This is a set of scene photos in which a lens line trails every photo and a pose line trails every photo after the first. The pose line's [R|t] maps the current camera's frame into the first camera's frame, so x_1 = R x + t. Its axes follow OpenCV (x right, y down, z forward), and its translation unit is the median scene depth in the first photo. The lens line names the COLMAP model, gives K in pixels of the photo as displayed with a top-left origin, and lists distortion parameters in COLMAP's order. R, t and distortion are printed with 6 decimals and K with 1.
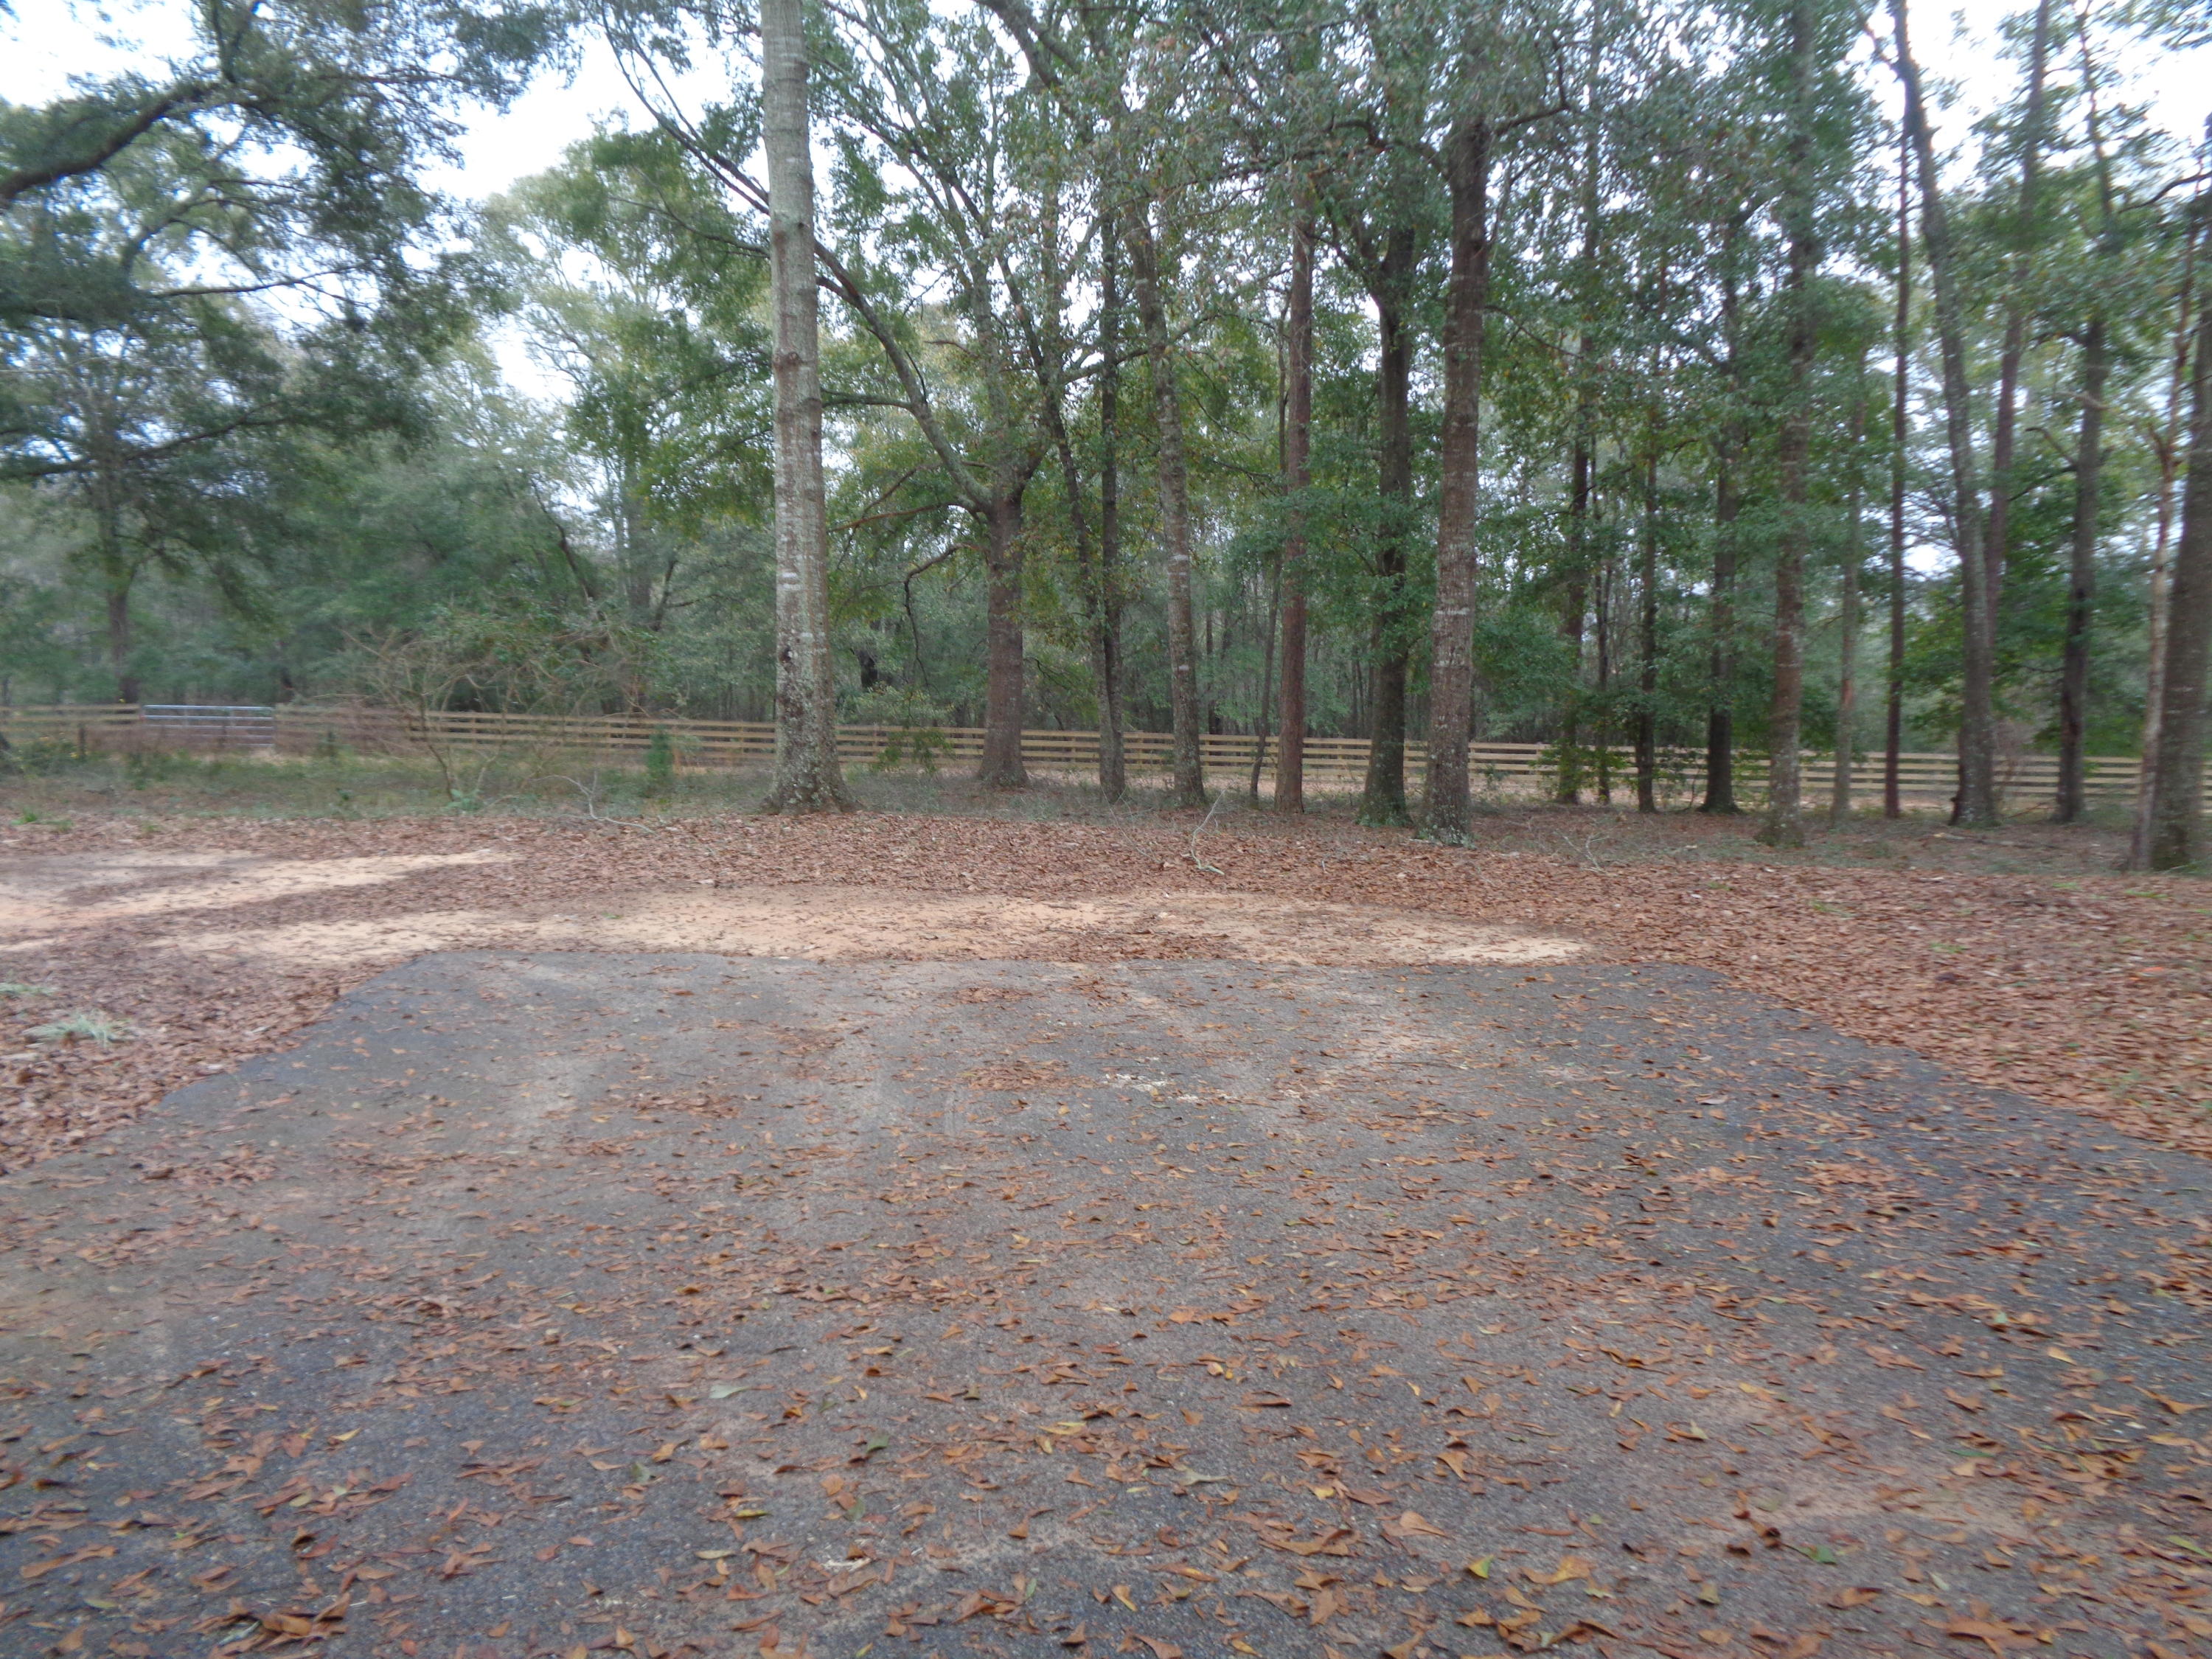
lens RADIAL K [[1659.6, 0, 1123.1], [0, 1659.6, 840.8], [0, 0, 1]] dist [0.045902, -0.078102]
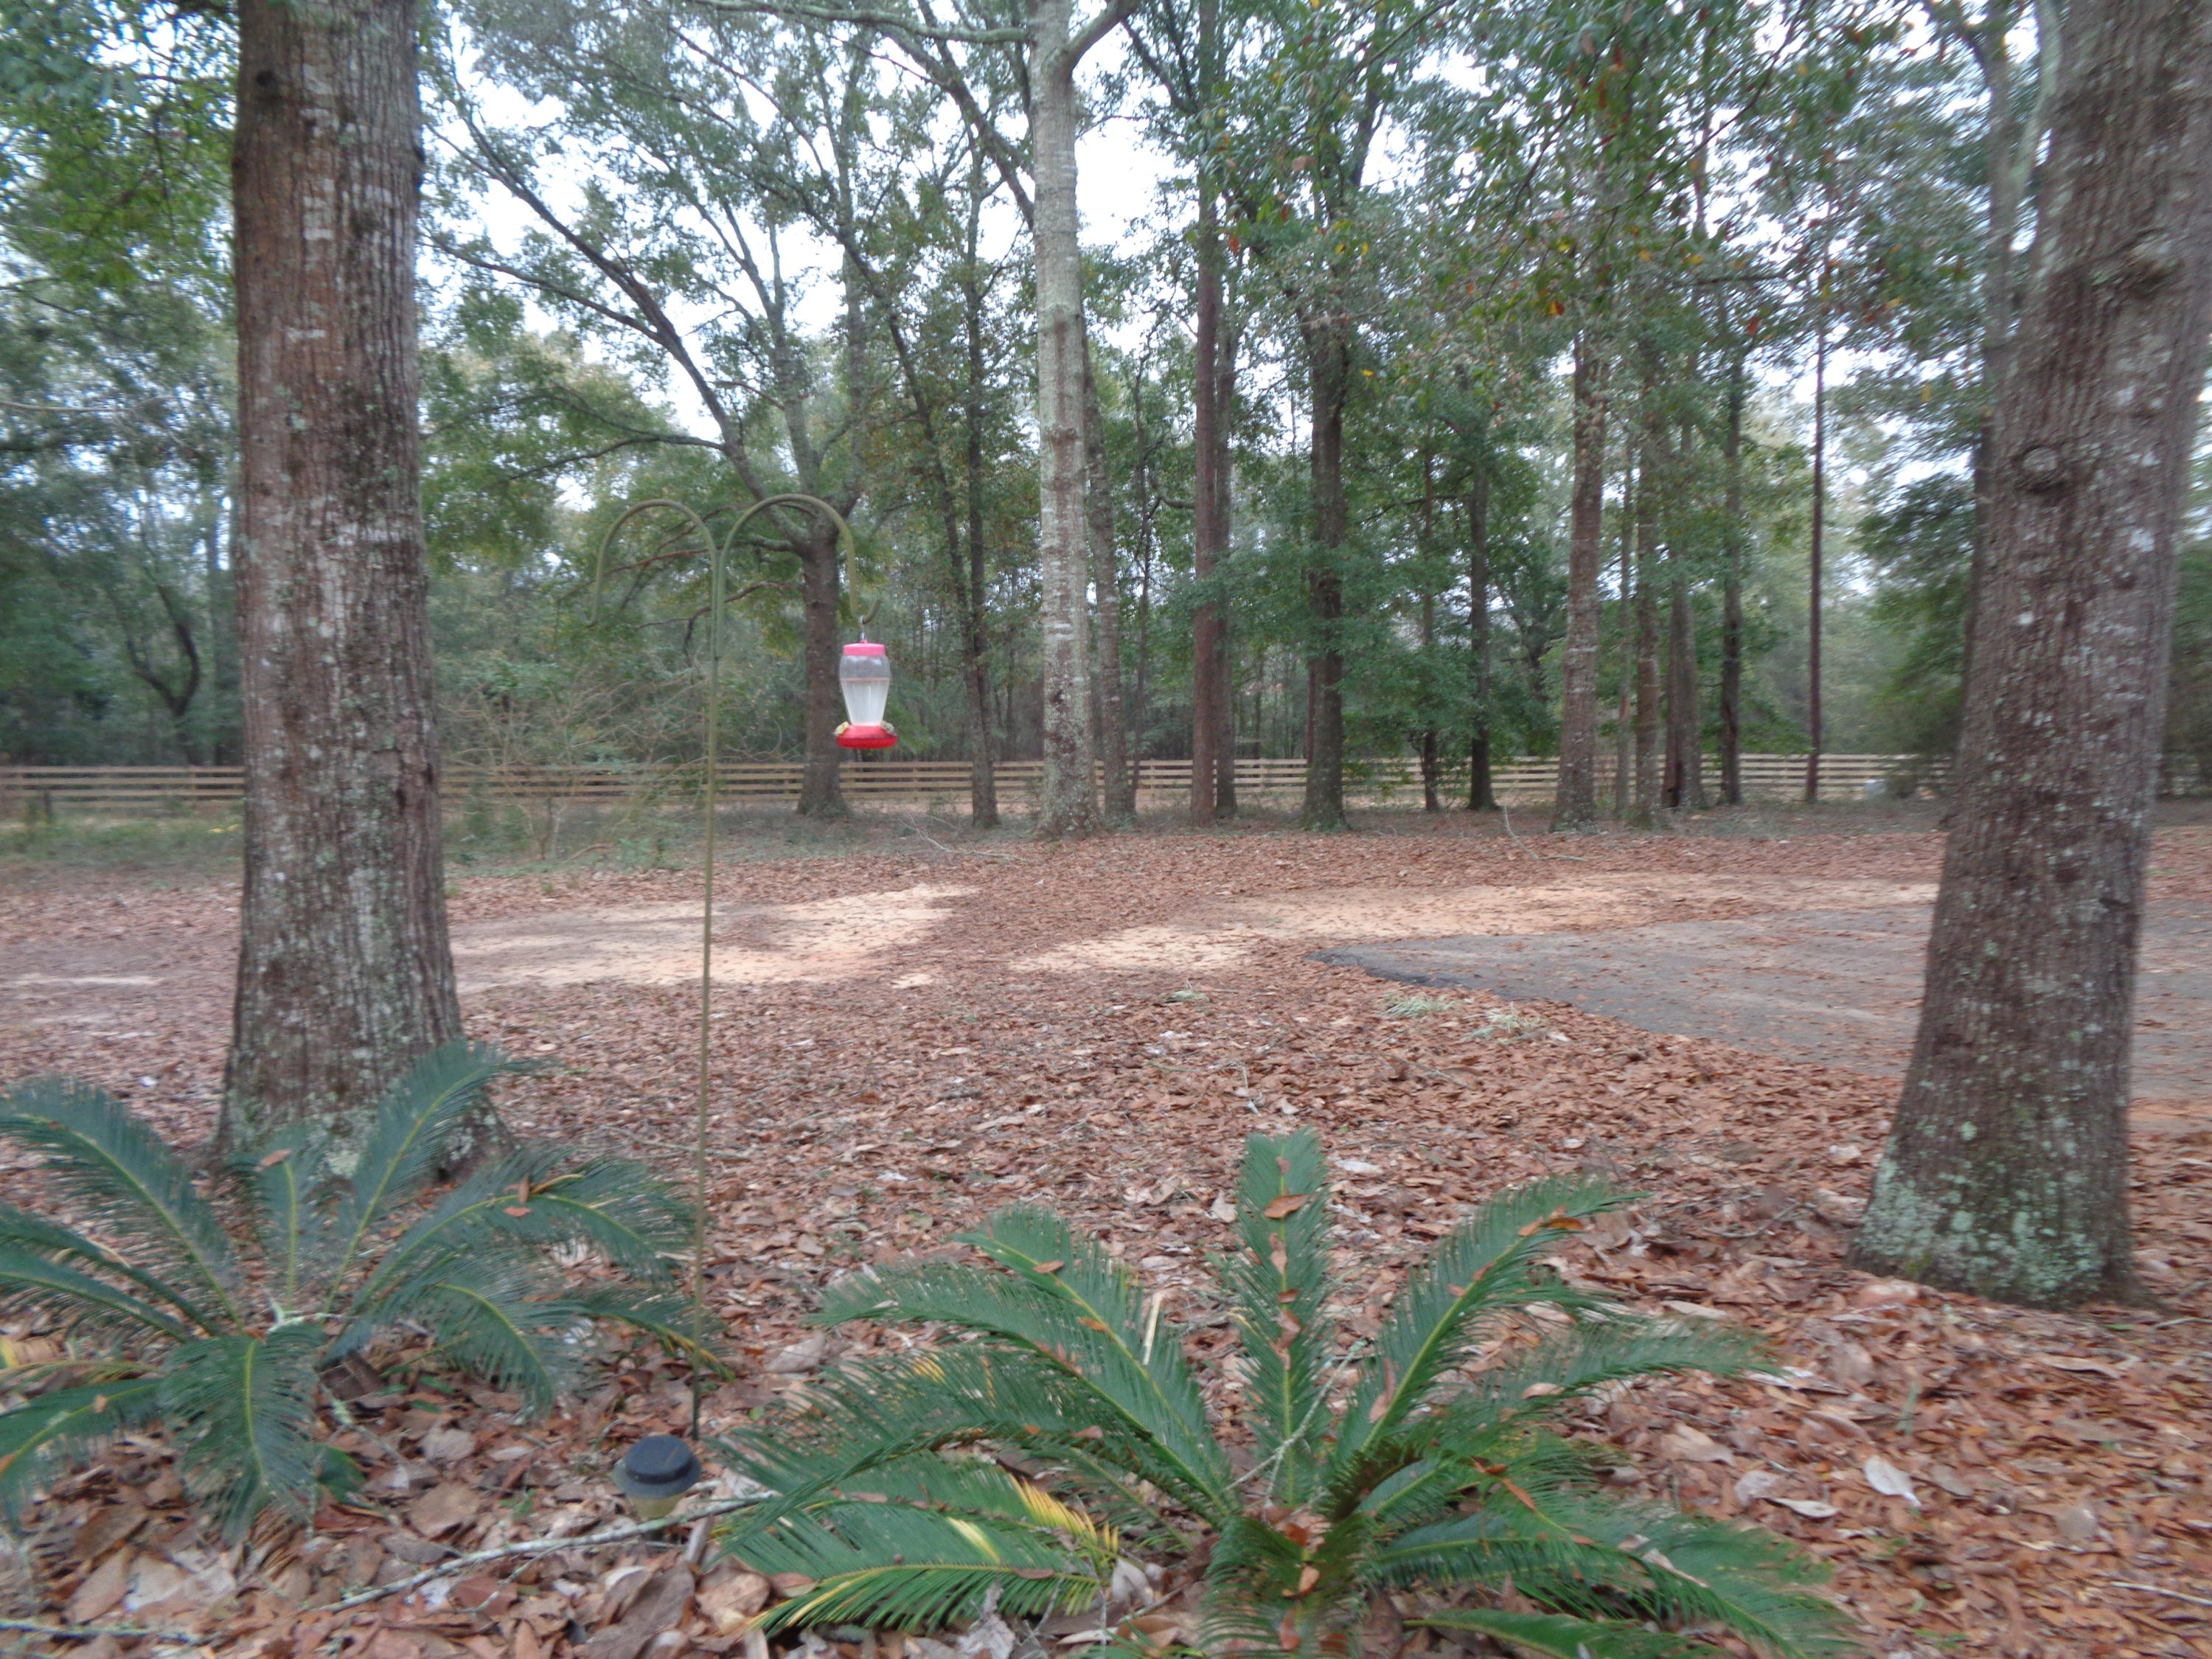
lens RADIAL K [[1659.6, 0, 1123.1], [0, 1659.6, 840.8], [0, 0, 1]] dist [0.045902, -0.078102]
pose [[0.923779, -0.052496, 0.379311, -0.416979], [0.057797, 0.998325, -0.002594, -0.007438], [-0.378540, 0.024319, 0.925265, -0.030200]]
